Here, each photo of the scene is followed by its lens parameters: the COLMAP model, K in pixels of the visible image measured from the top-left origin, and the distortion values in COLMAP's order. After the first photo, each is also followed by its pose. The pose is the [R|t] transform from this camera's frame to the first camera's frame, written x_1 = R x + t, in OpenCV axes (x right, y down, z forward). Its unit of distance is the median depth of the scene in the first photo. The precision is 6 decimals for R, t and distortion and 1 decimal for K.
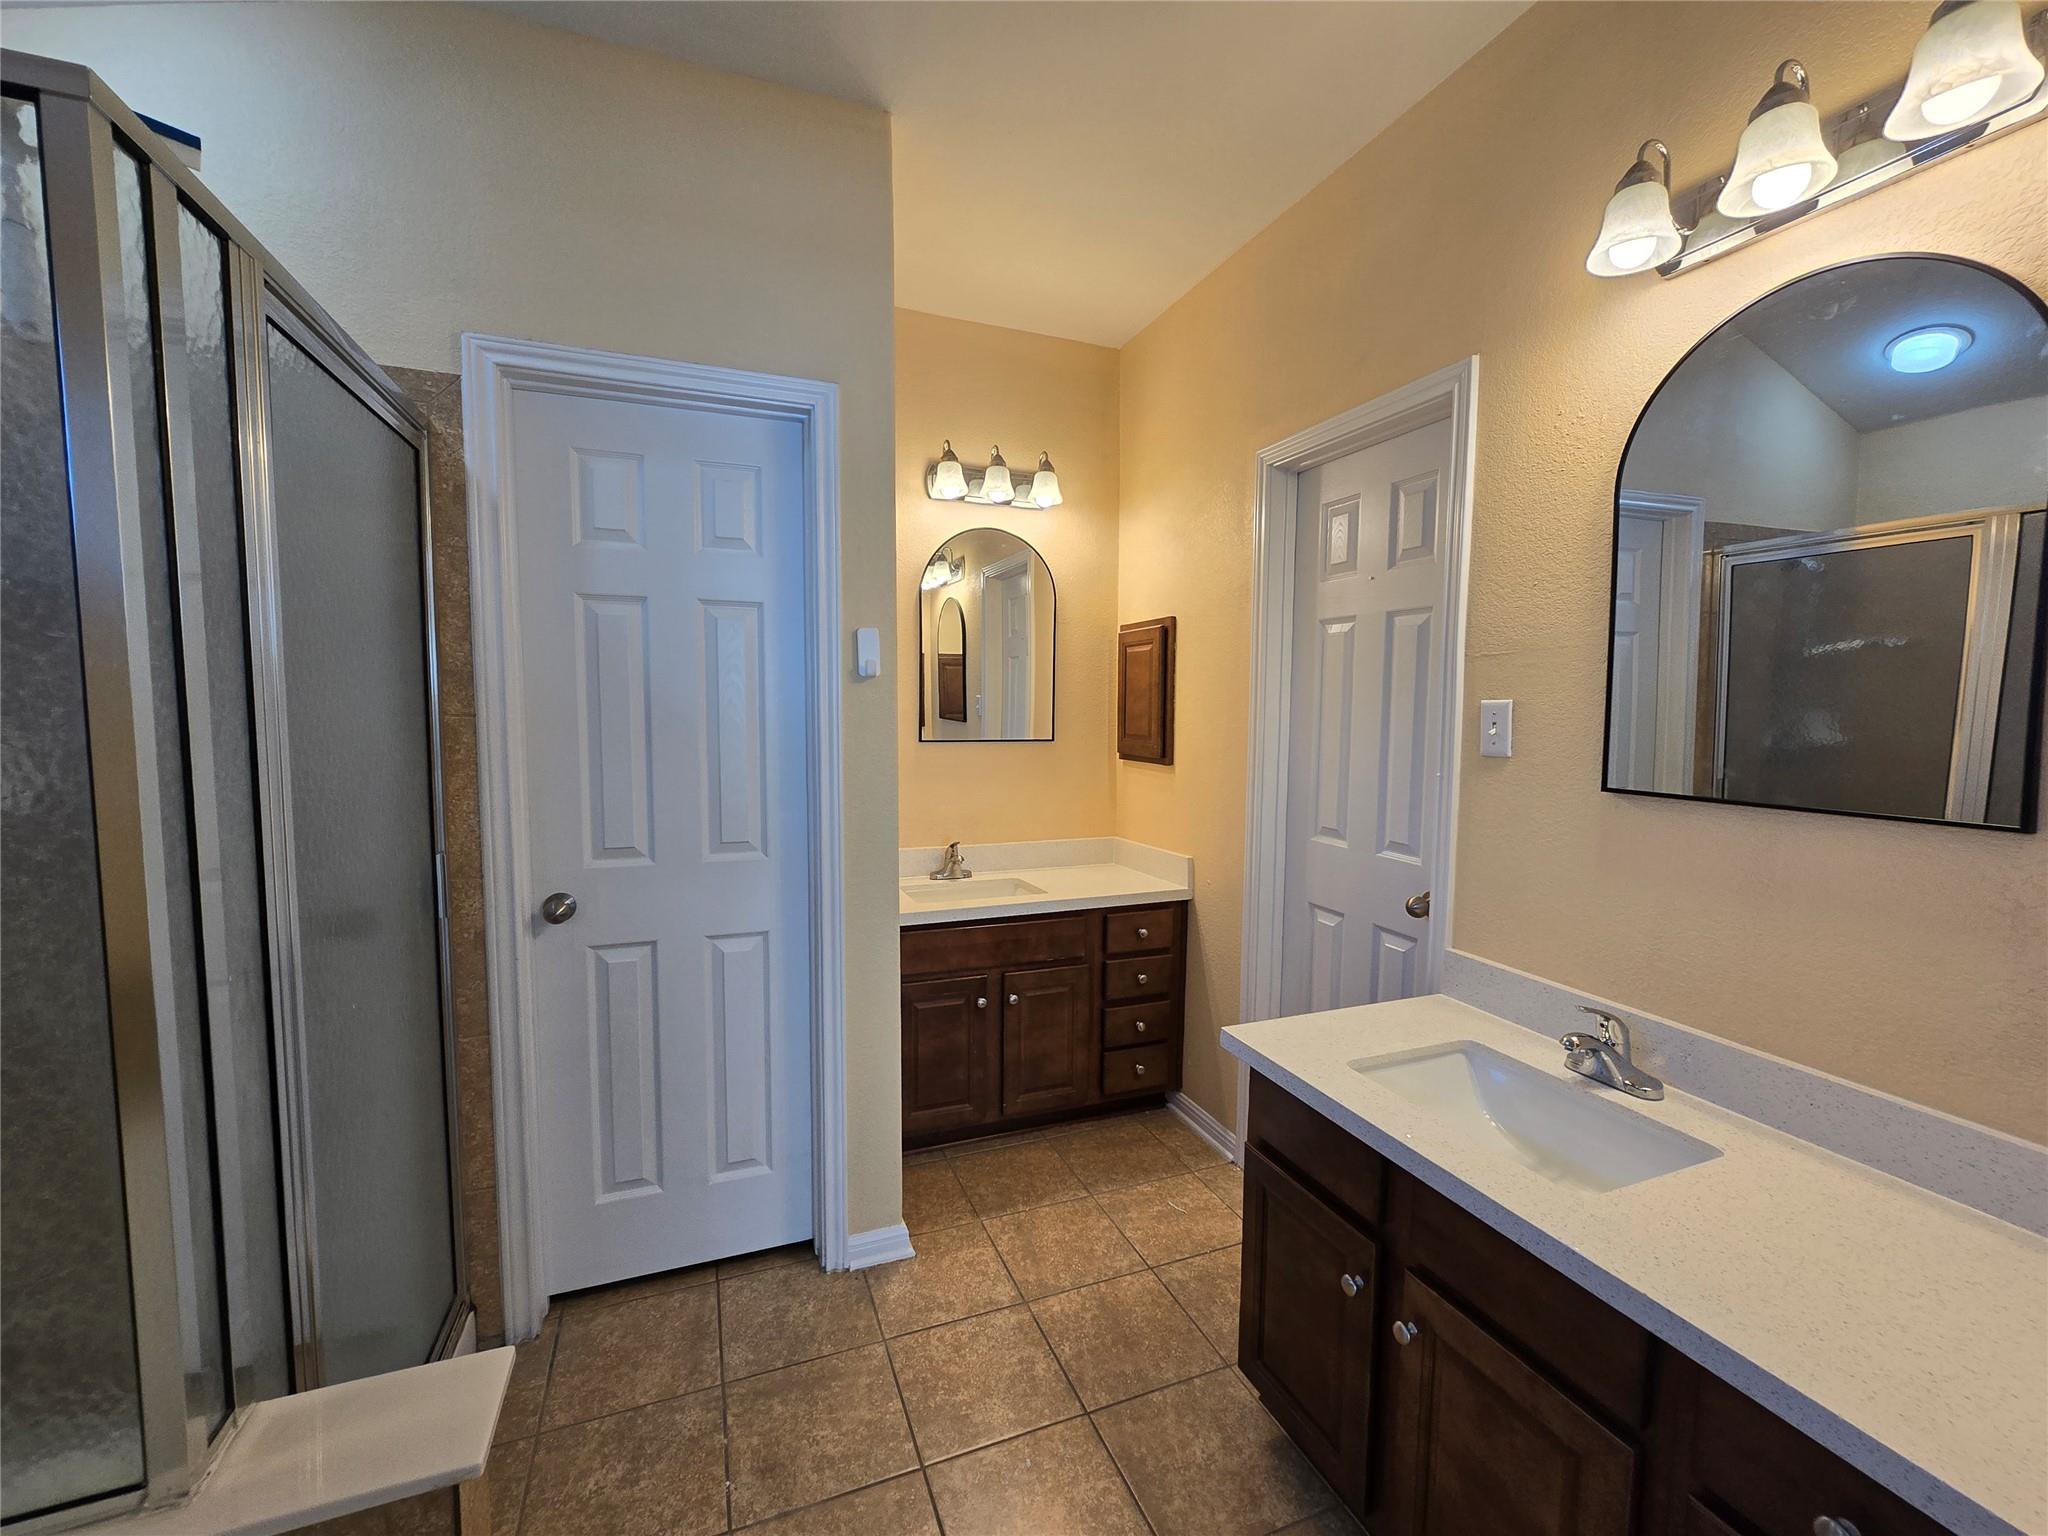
lens RADIAL K [[838.8, 0, 1016.1], [0, 838.8, 767.7], [0, 0, 1]] dist [0.001525, -0.001254]
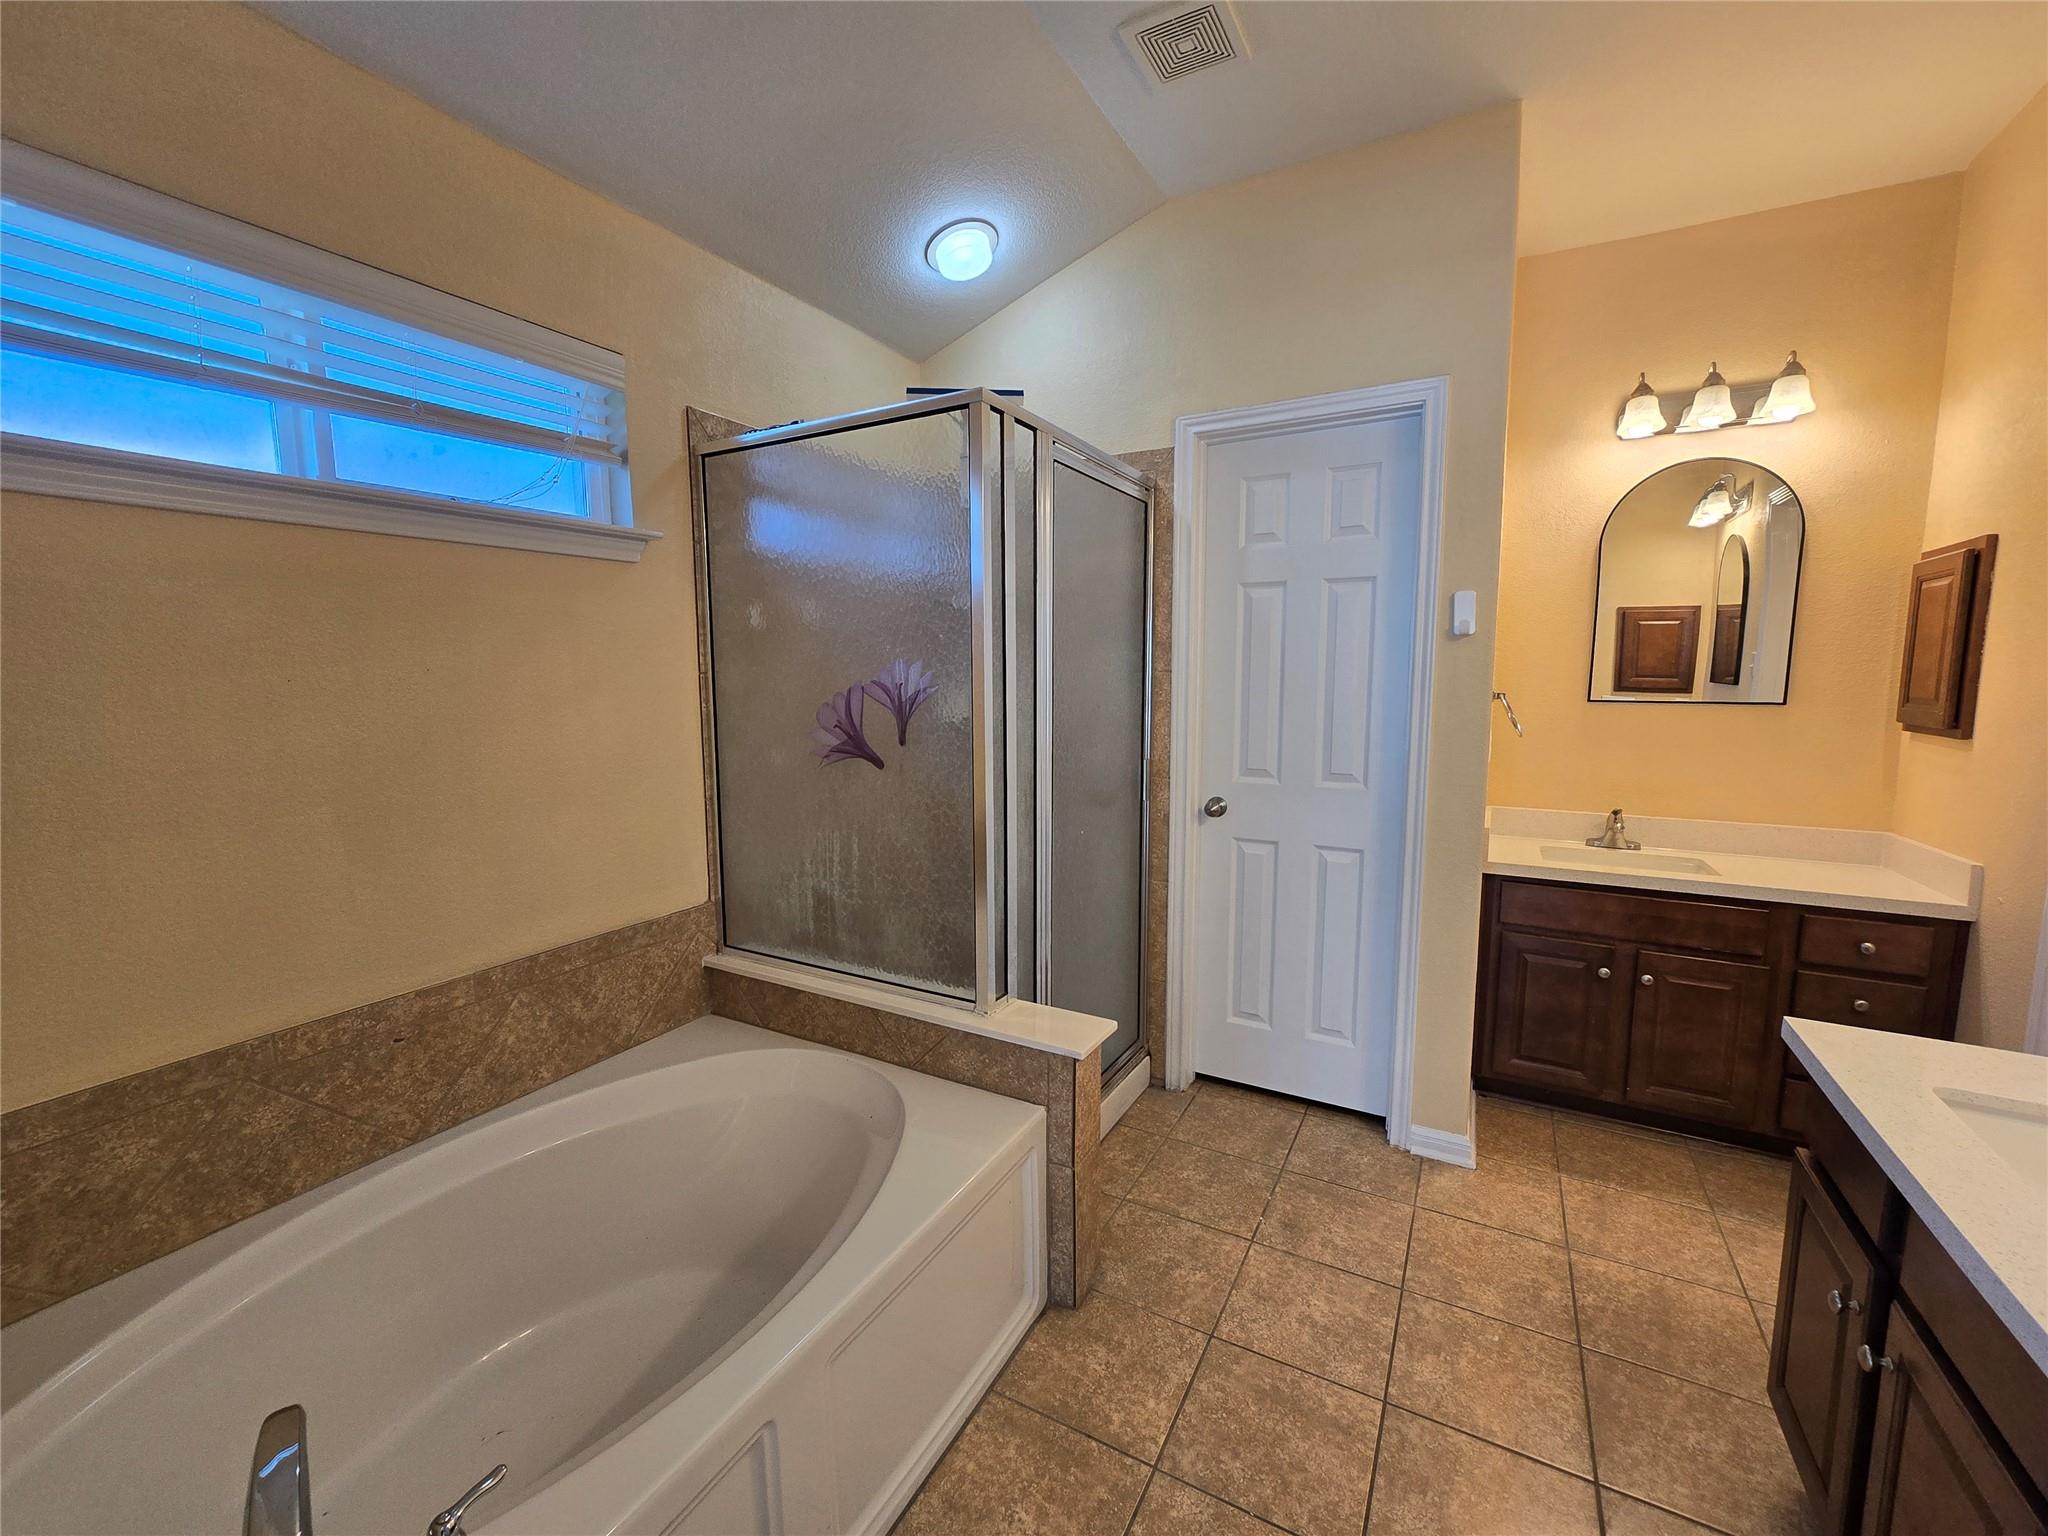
lens RADIAL K [[838.8, 0, 1029.6], [0, 838.8, 766.2], [0, 0, 1]] dist [0.001525, -0.001254]
pose [[0.640172, 0.079371, -0.764120, 0.317165], [-0.051616, 0.996845, 0.060302, 0.026647], [0.766495, 0.000838, 0.642249, -0.149594]]
